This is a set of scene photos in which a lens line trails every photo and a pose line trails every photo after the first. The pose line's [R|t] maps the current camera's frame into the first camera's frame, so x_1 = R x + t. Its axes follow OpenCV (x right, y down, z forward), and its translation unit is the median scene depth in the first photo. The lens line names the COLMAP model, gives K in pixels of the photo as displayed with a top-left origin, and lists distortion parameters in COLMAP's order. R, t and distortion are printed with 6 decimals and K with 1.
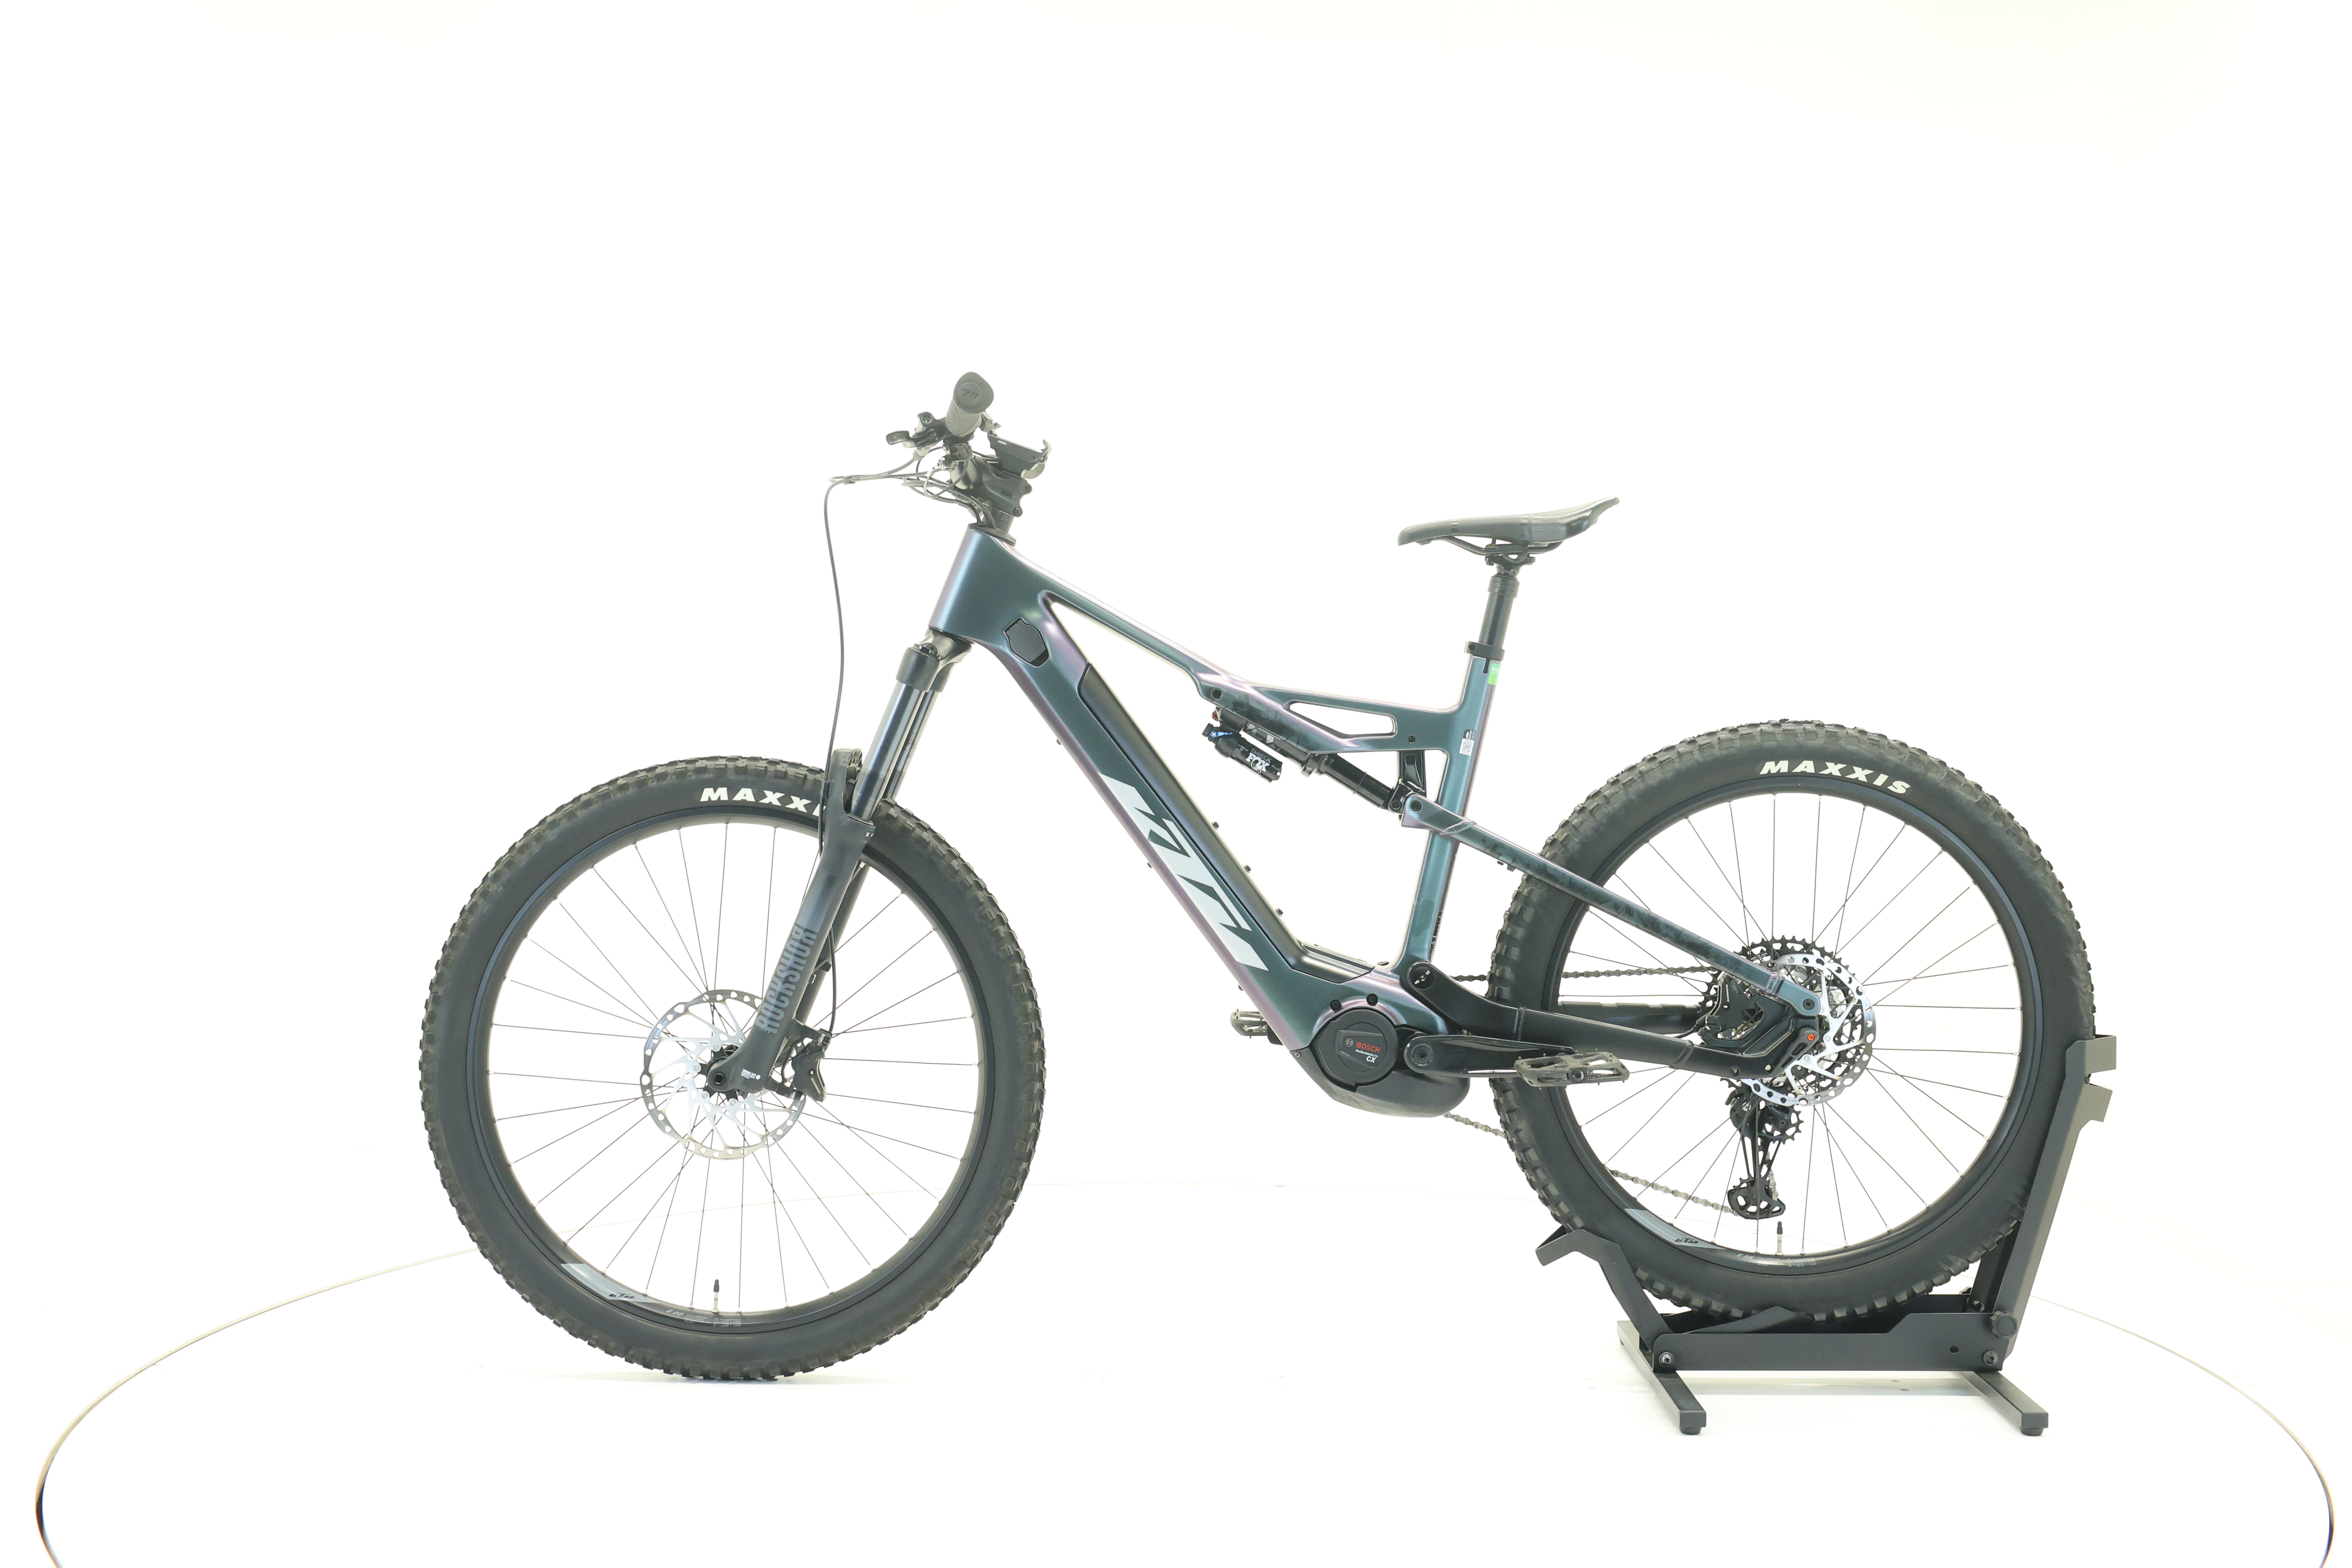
lens RADIAL K [[2493.1, 0, 1176.0], [0, 2493.1, 784.0], [0, 0, 1]] dist [-0.002845, 0.001476]
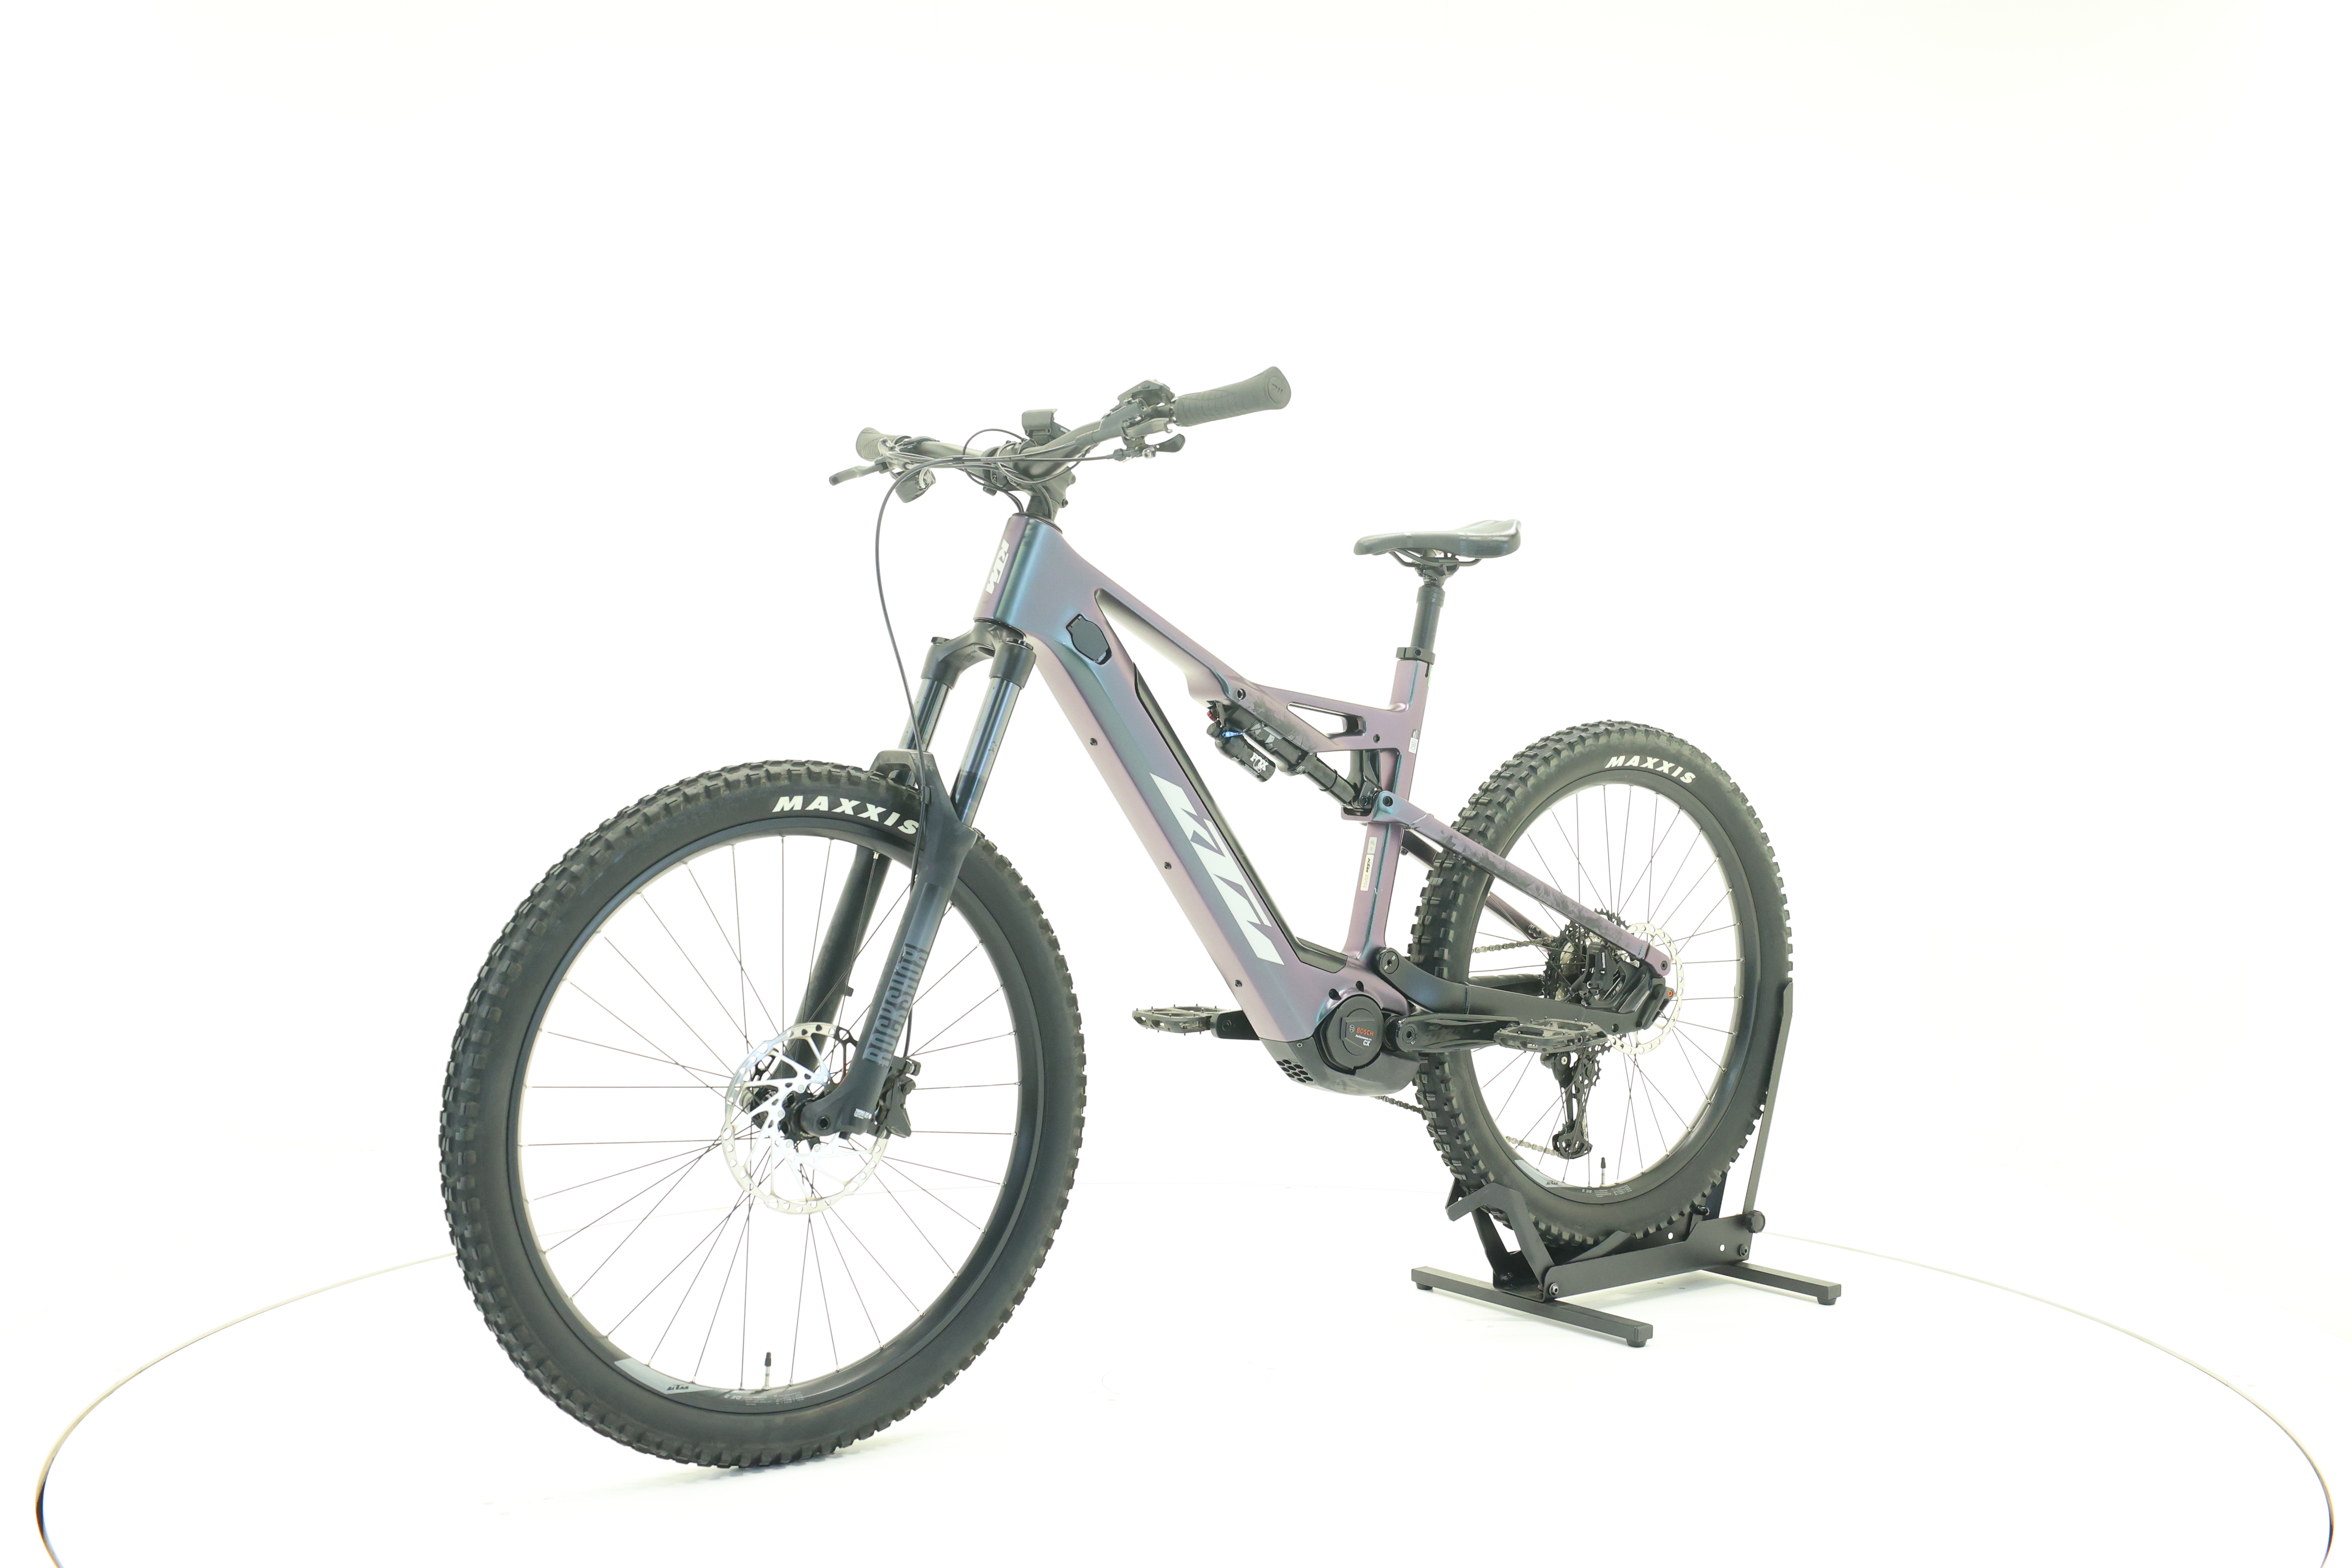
lens RADIAL K [[2493.1, 0, 1176.0], [0, 2493.1, 784.0], [0, 0, 1]] dist [-0.002845, 0.001476]
pose [[0.791418, -0.014783, 0.611097, -0.612989], [0.009635, 0.999885, 0.011710, -0.011743], [-0.611200, -0.003380, 0.791469, 0.214400]]
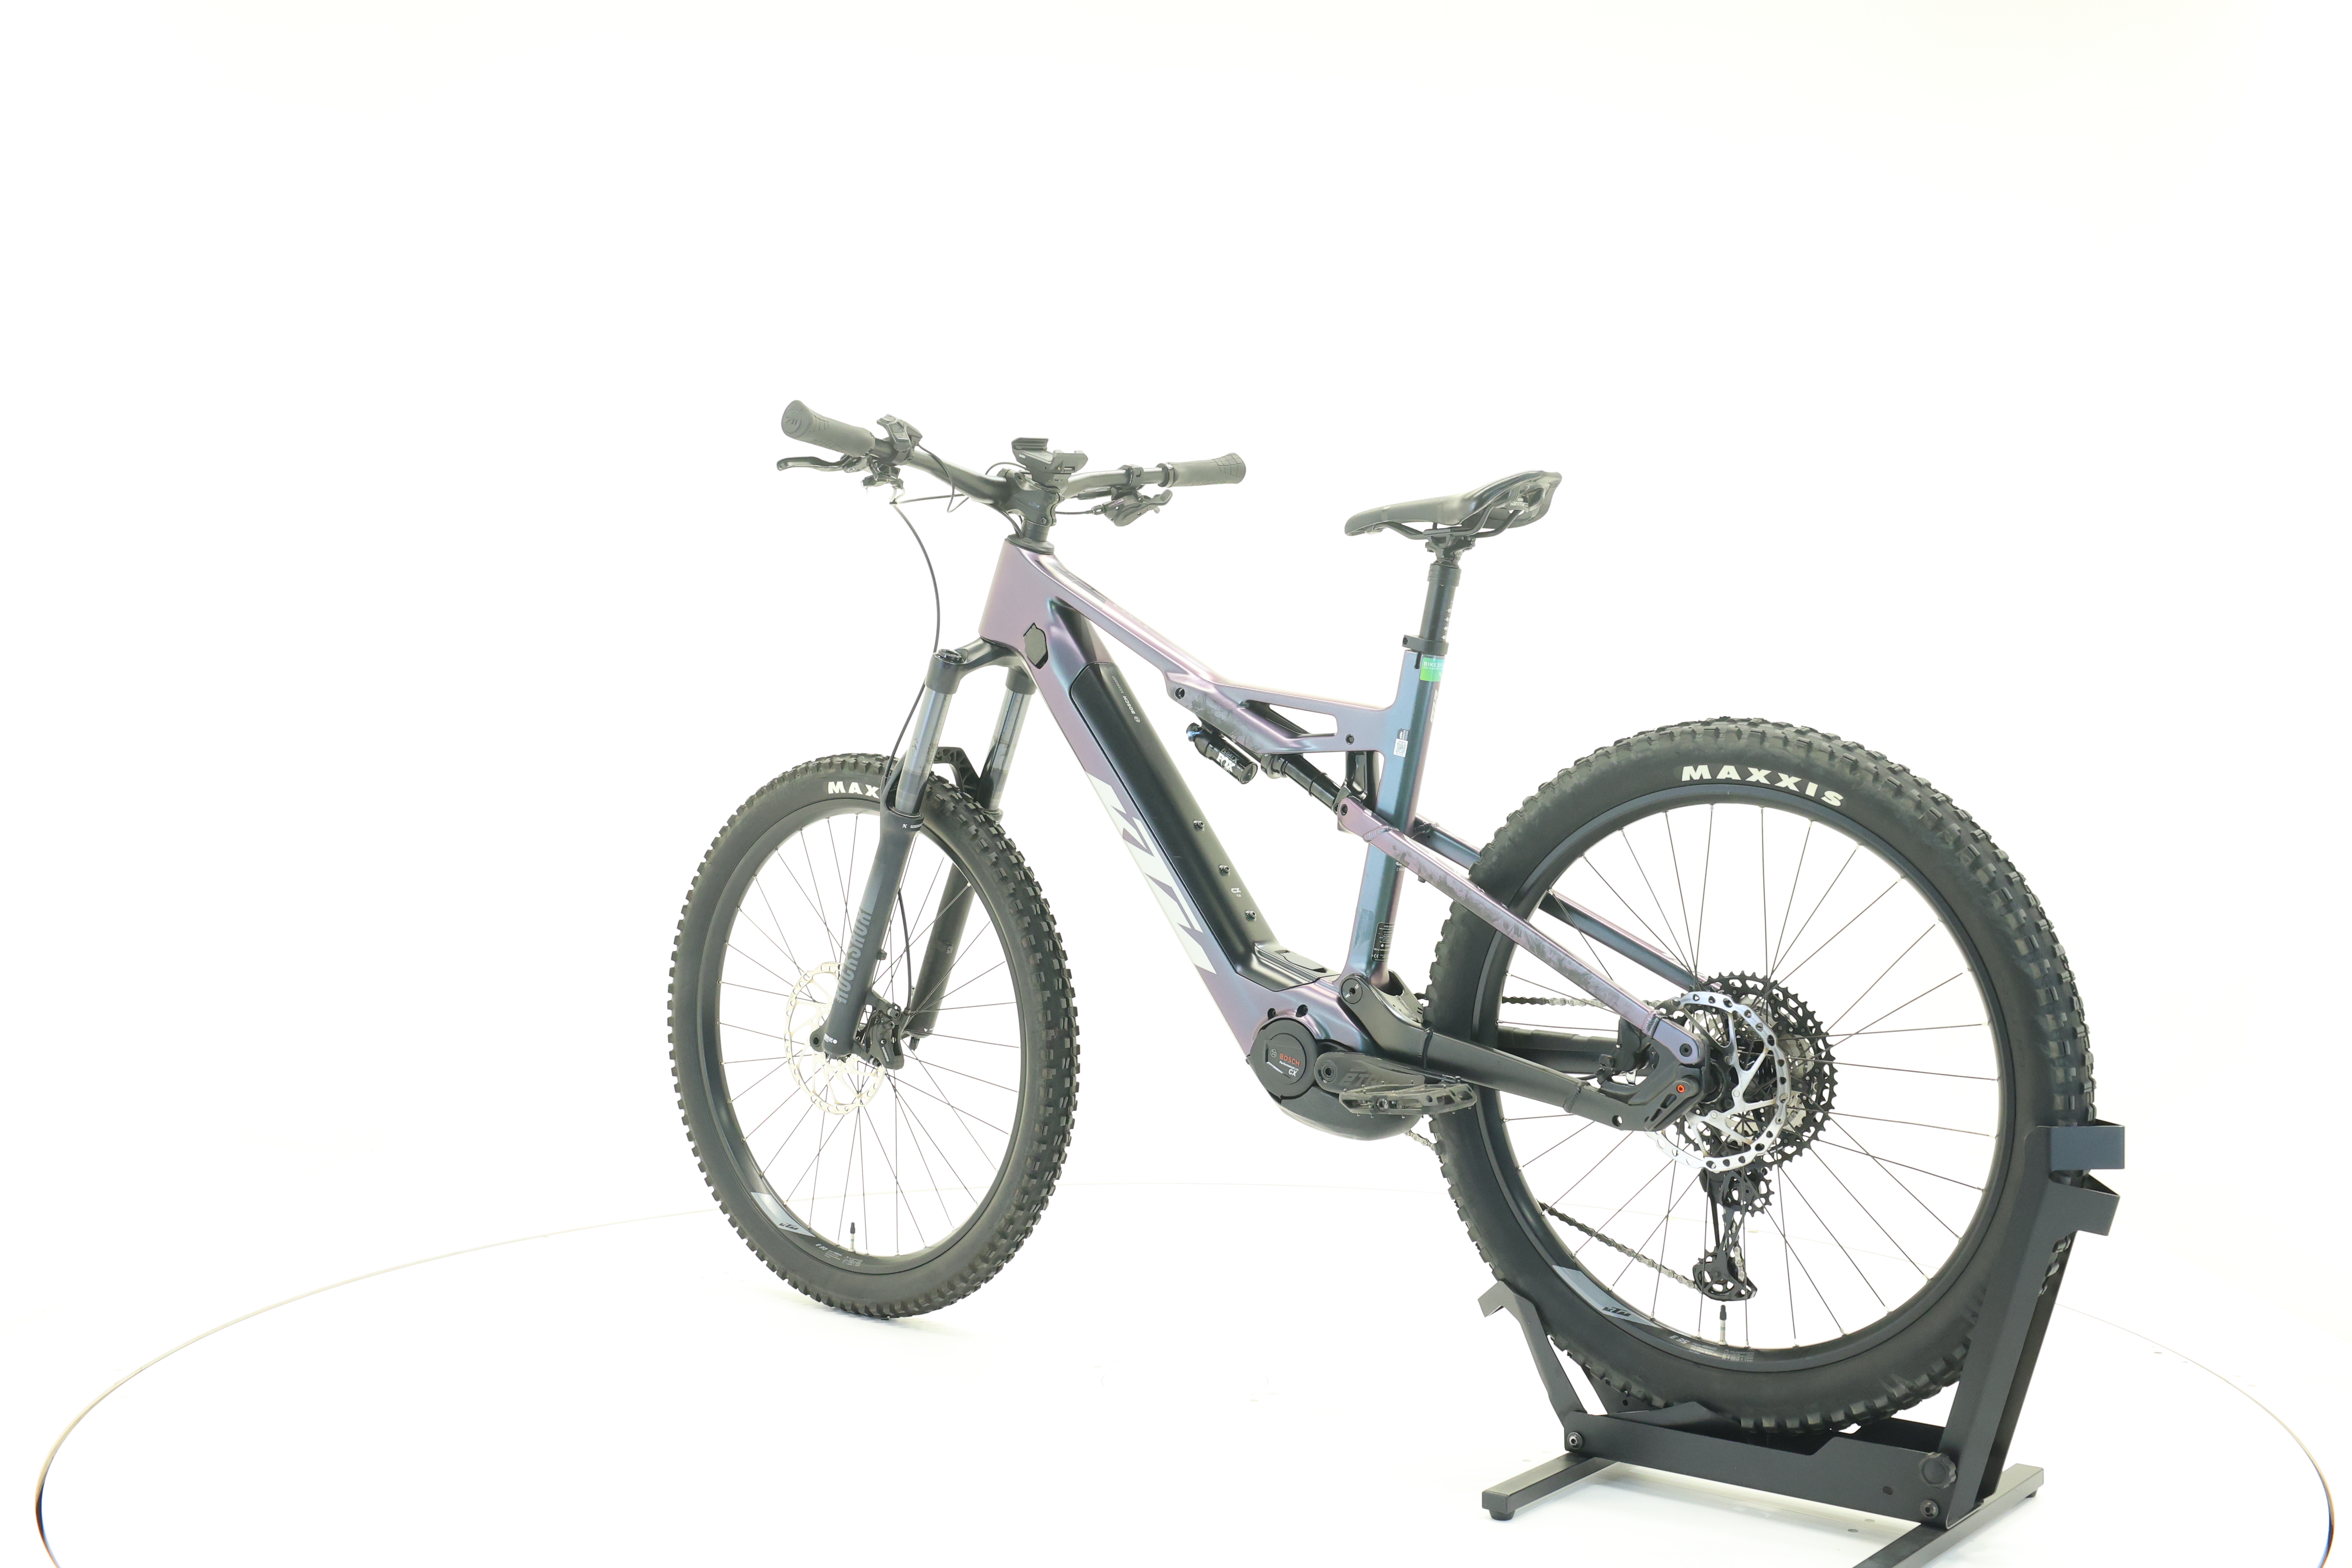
lens RADIAL K [[2493.1, 0, 1176.0], [0, 2493.1, 784.0], [0, 0, 1]] dist [-0.002845, 0.001476]
pose [[0.784899, 0.012655, -0.619494, 0.624038], [-0.011910, 0.999915, 0.005336, -0.005212], [0.619509, 0.003190, 0.784983, 0.214460]]
